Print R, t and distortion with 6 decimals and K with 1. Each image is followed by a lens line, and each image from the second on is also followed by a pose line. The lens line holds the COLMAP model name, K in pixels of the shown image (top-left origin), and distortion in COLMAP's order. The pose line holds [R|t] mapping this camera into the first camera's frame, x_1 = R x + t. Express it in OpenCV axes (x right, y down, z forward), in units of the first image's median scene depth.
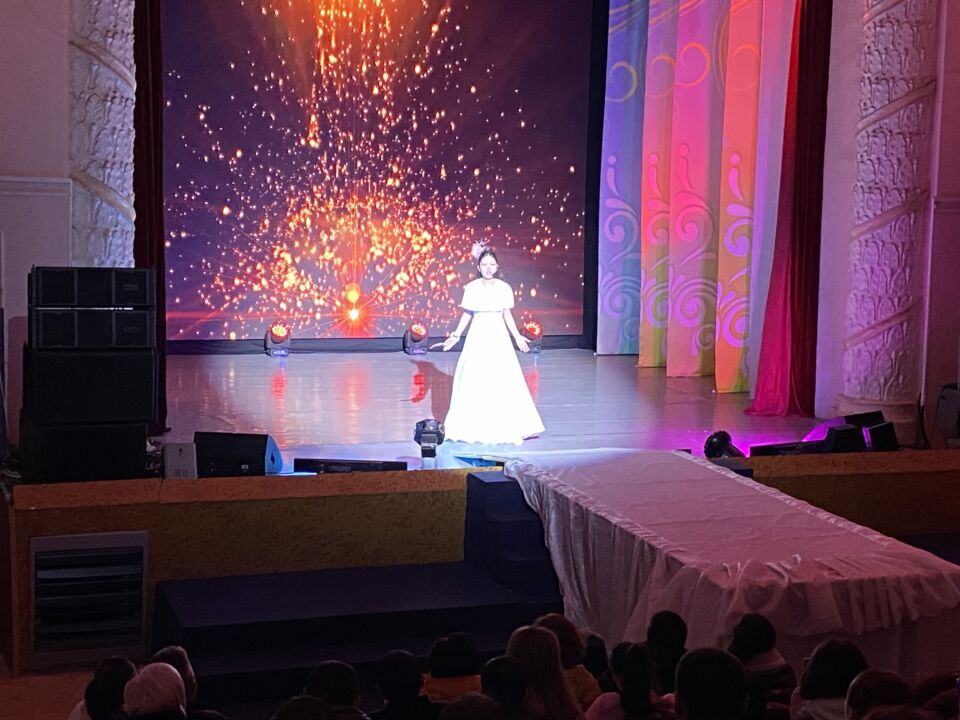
lens RADIAL K [[1625.6, 0, 483.7], [0, 1625.6, 356.4], [0, 0, 1]] dist [0.168598, 0.000000]
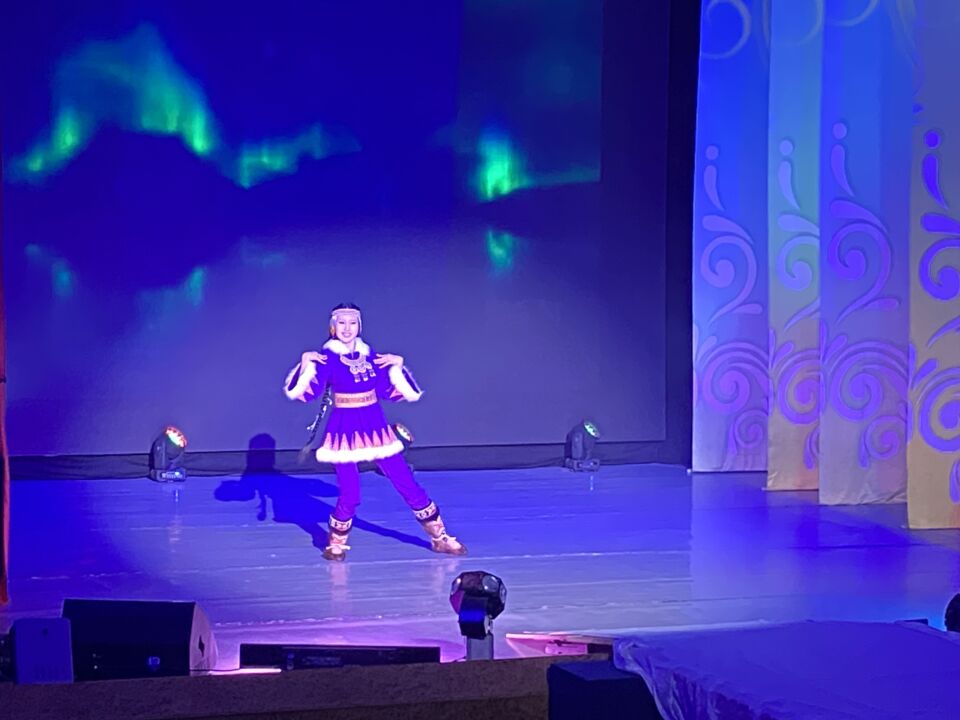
lens RADIAL K [[2473.4, 0, 474.9], [0, 2473.4, 356.8], [0, 0, 1]] dist [0.161448, 0.000000]
pose [[0.999705, -0.013472, 0.020229, -0.050793], [0.014612, 0.998249, -0.057315, 0.013360], [-0.019421, 0.057593, 0.998151, 0.130557]]
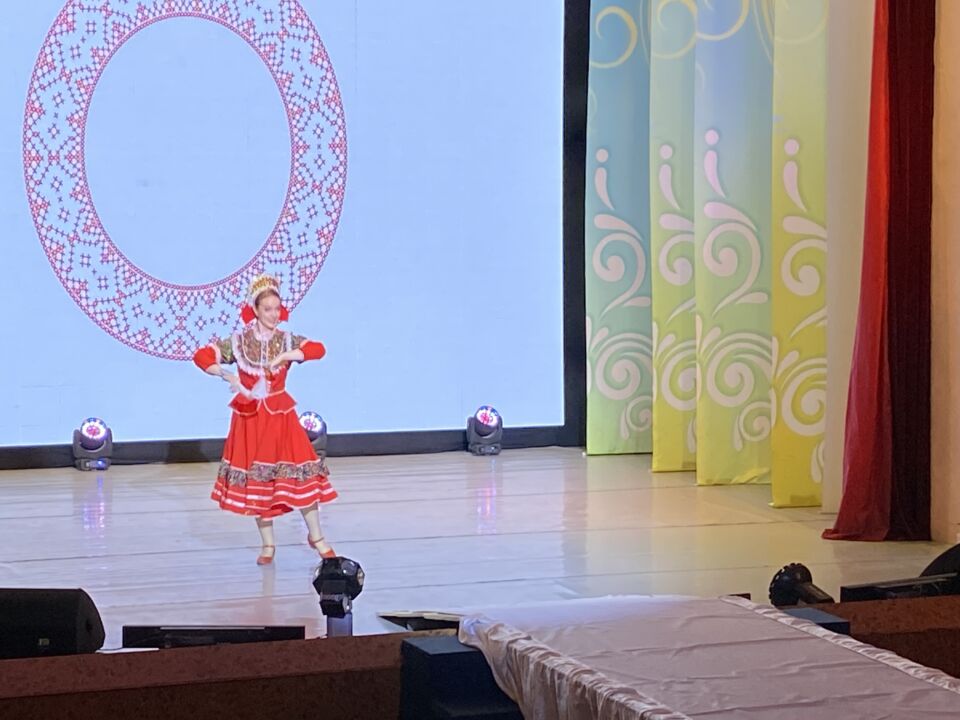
lens RADIAL K [[2435.5, 0, 486.5], [0, 2435.5, 357.3], [0, 0, 1]] dist [0.178717, 0.000000]
pose [[0.999051, -0.024260, 0.036177, -0.008228], [0.025912, 0.998609, -0.045923, 0.006341], [-0.035013, 0.046816, 0.998290, 0.049473]]
